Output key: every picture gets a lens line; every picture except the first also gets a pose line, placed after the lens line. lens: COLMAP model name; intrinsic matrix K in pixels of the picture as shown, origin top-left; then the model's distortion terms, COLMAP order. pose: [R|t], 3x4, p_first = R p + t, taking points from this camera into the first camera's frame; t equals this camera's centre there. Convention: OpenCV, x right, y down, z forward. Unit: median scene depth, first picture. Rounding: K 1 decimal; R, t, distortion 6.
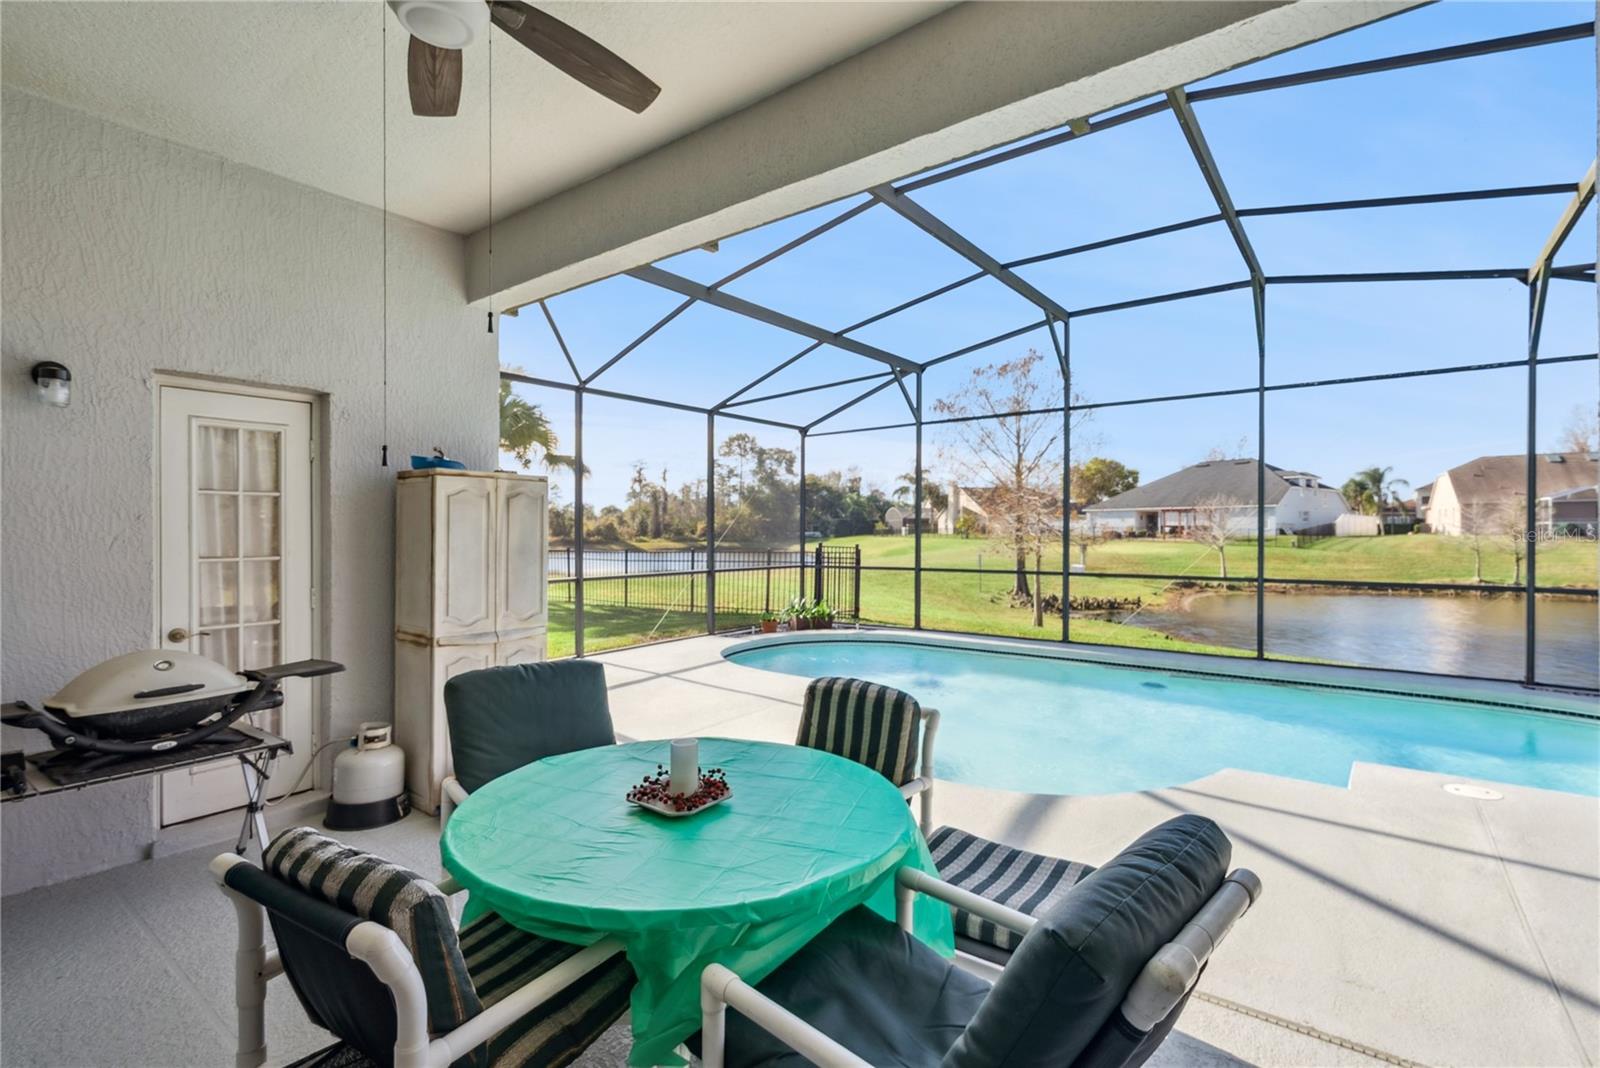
lens RADIAL K [[735.2, 0, 814.1], [0, 735.2, 532.6], [0, 0, 1]] dist [-0.007046, 0.003491]
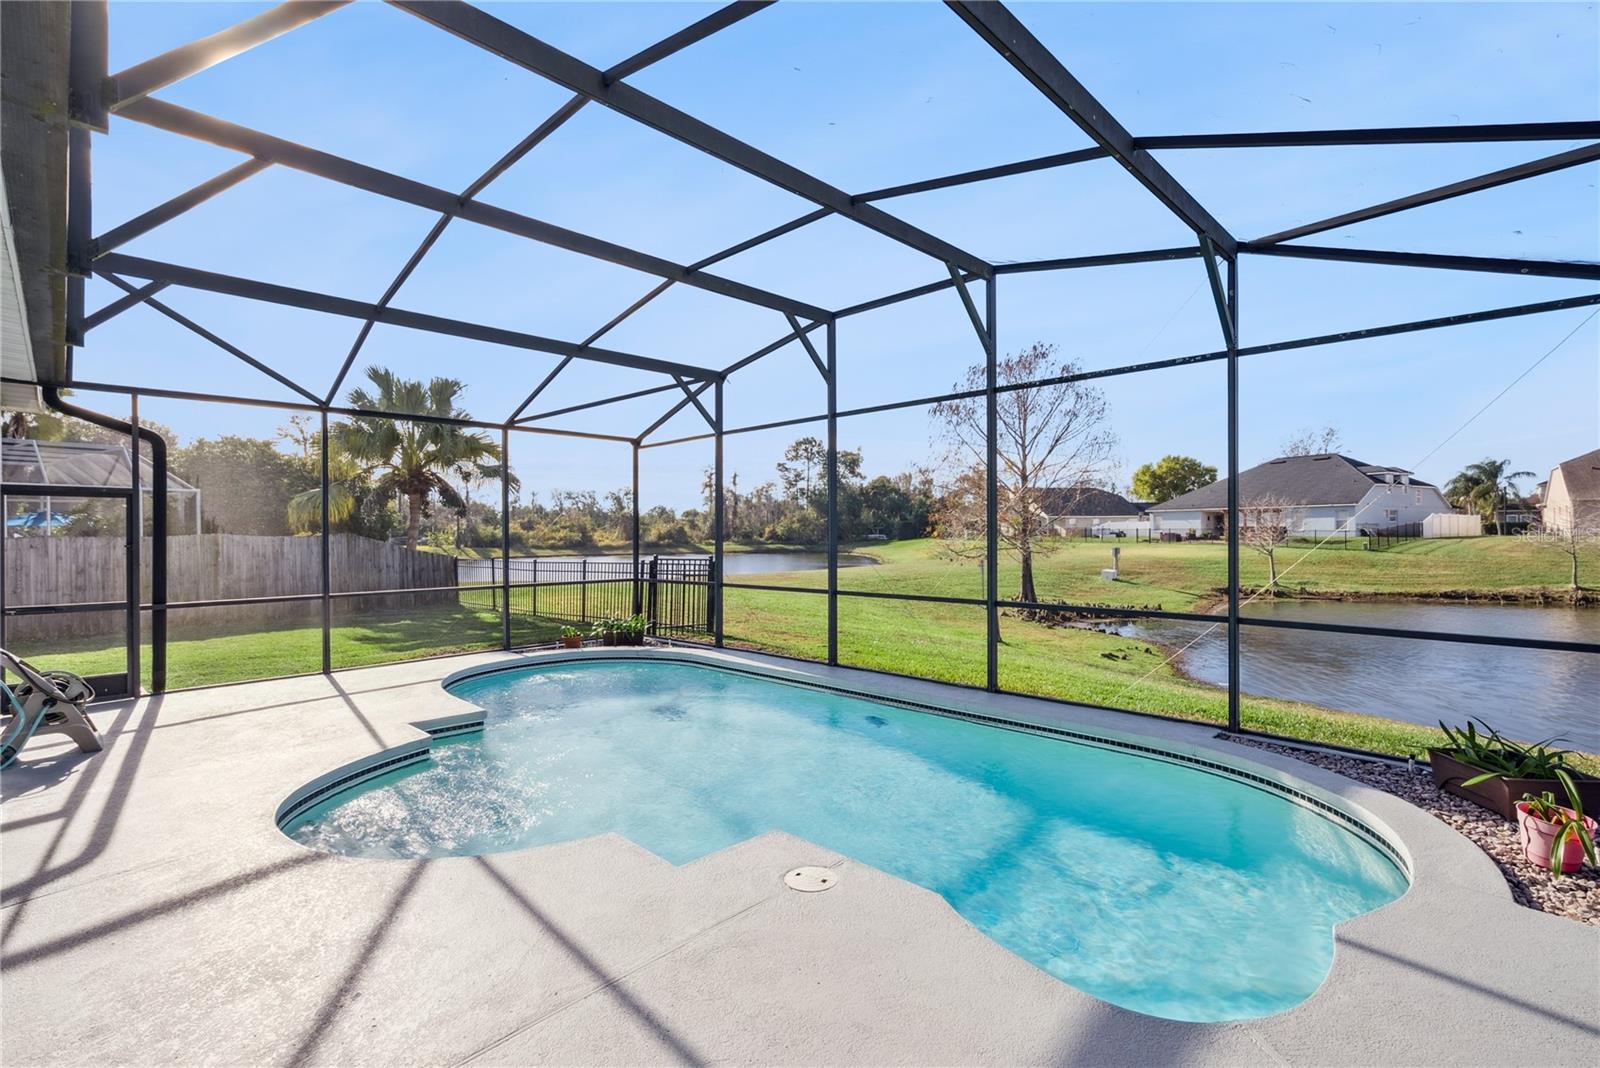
lens RADIAL K [[735.2, 0, 828.8], [0, 735.2, 524.6], [0, 0, 1]] dist [-0.007046, 0.003491]
pose [[0.993593, -0.007102, -0.112794, 0.071540], [0.005656, 0.999898, -0.013128, -0.002826], [0.112875, 0.012406, 0.993532, 0.011157]]
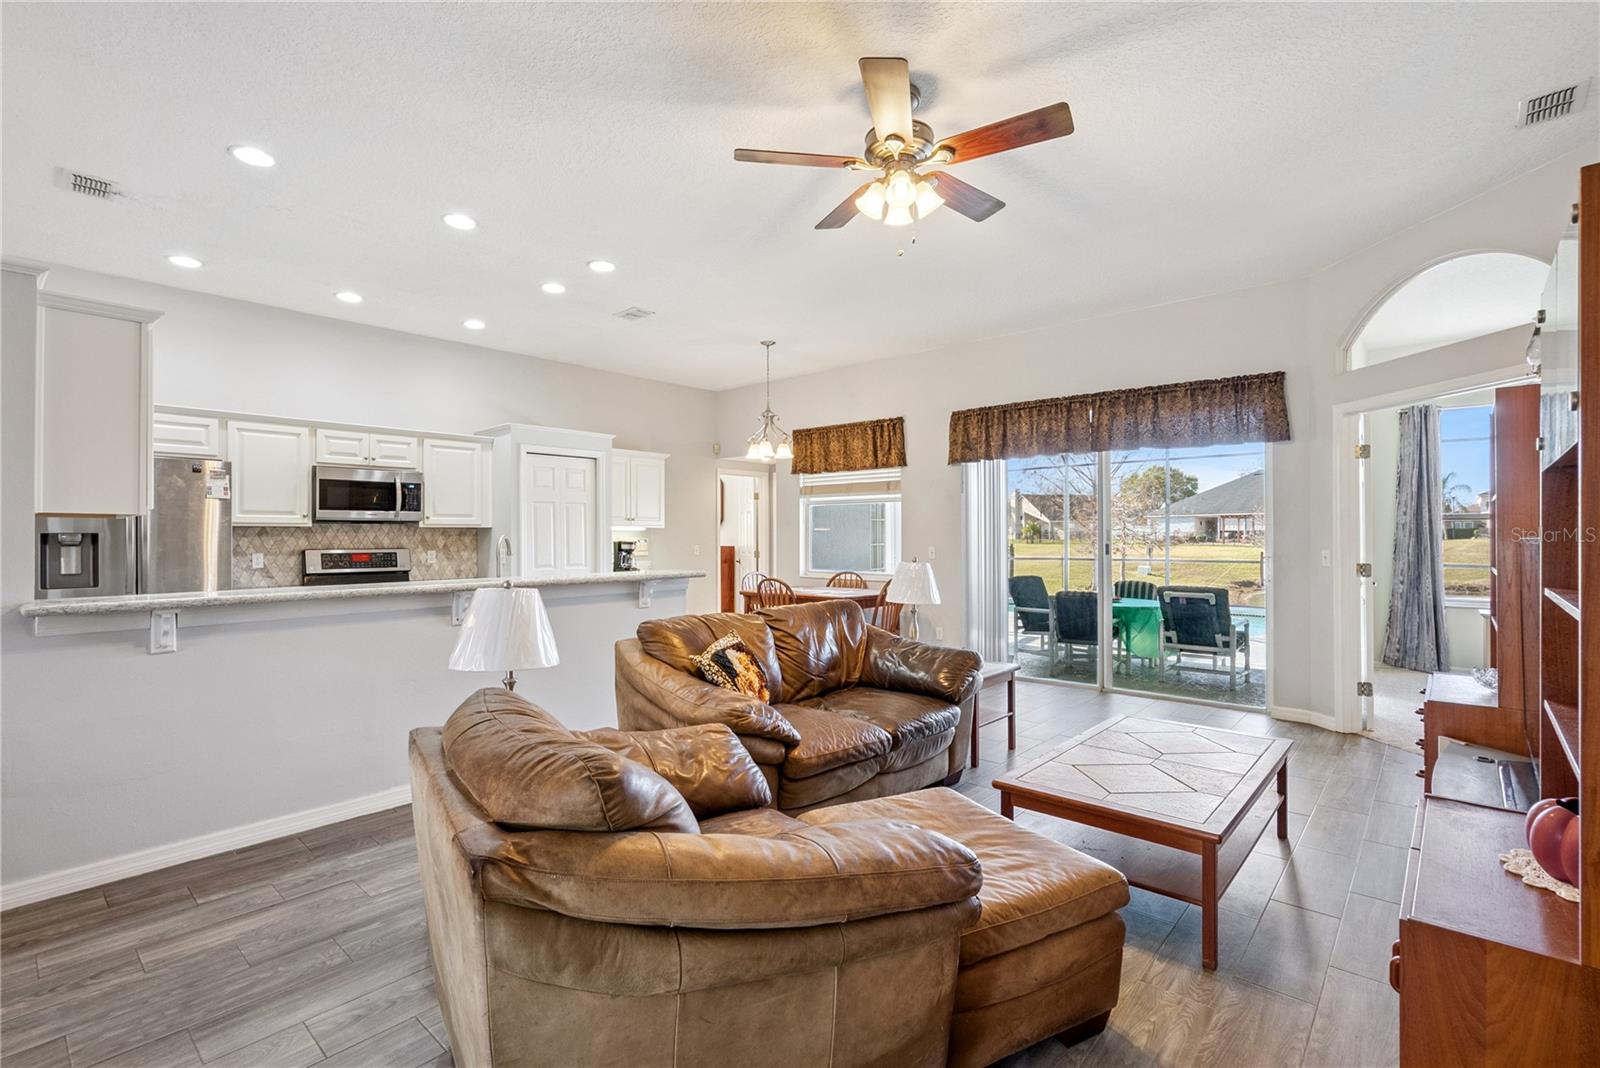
lens RADIAL K [[735.2, 0, 804.2], [0, 735.2, 534.8], [0, 0, 1]] dist [-0.007046, 0.003491]
pose [[0.997451, -0.001928, -0.071324, -0.052426], [0.001577, 0.999986, -0.004979, 0.000958], [0.071333, 0.004854, 0.997441, -0.102211]]
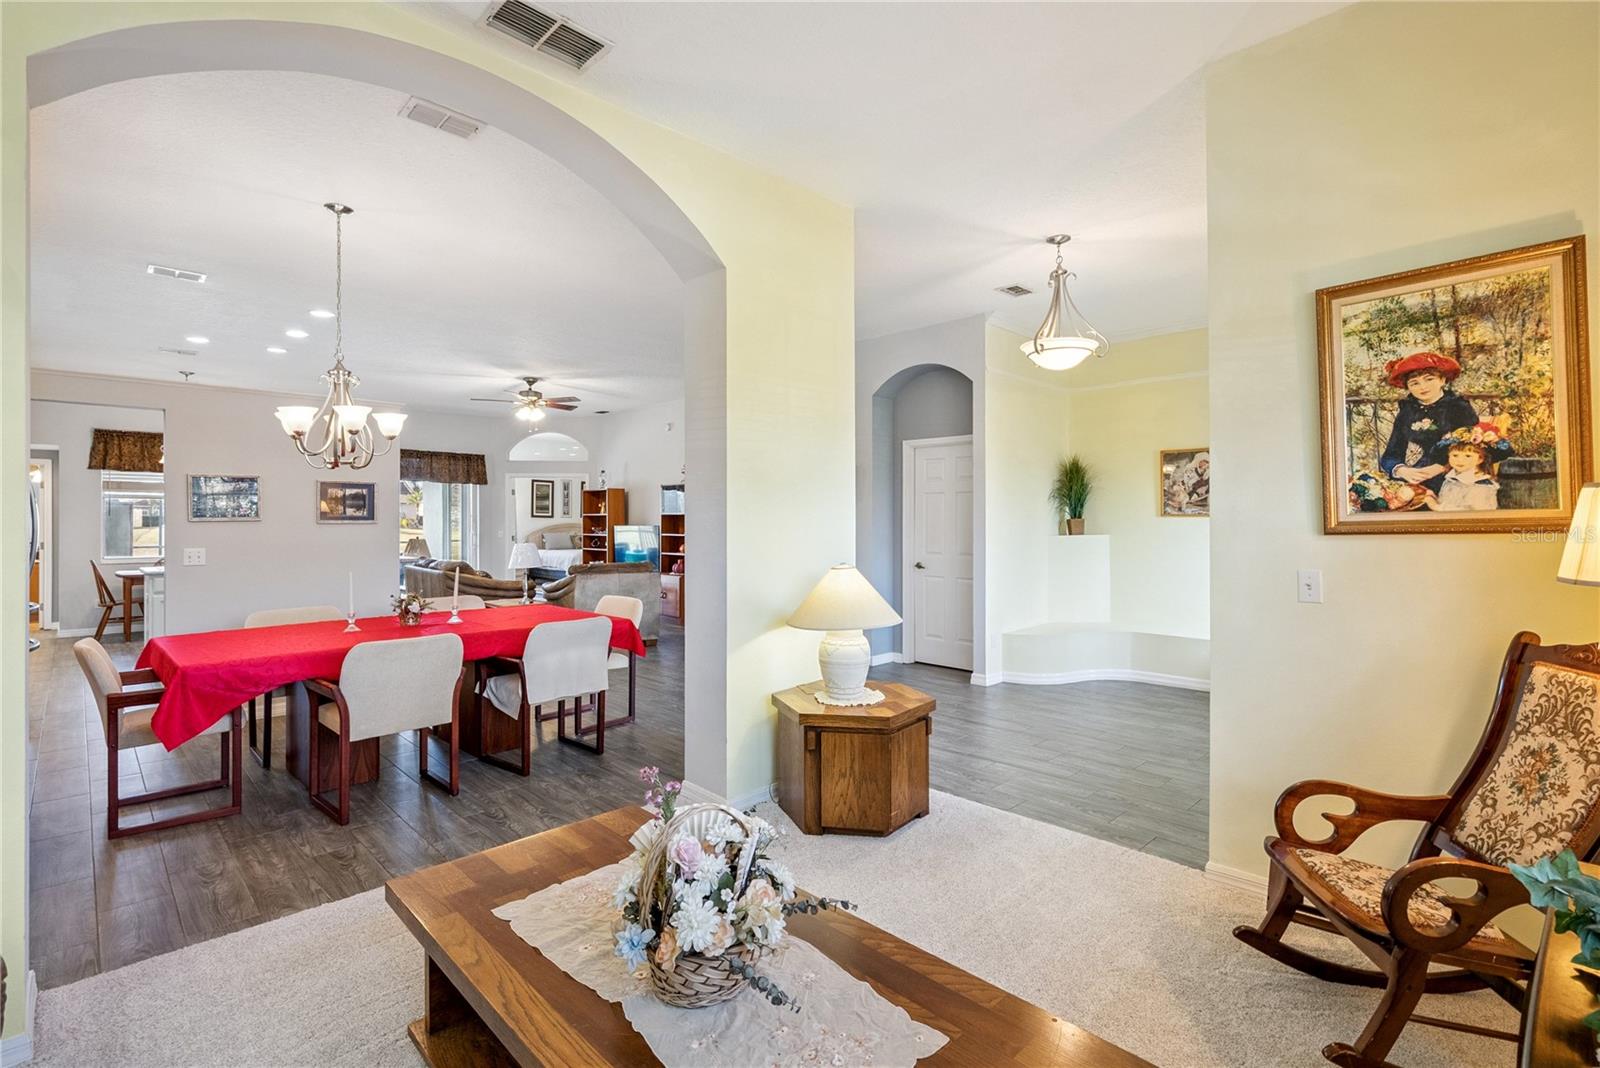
lens RADIAL K [[735.2, 0, 812.4], [0, 735.2, 518.2], [0, 0, 1]] dist [-0.007046, 0.003491]
pose [[0.132329, 0.002820, 0.991202, -0.183378], [0.005275, 0.999980, -0.003550, 0.000137], [-0.991192, 0.005698, 0.132312, -0.127636]]
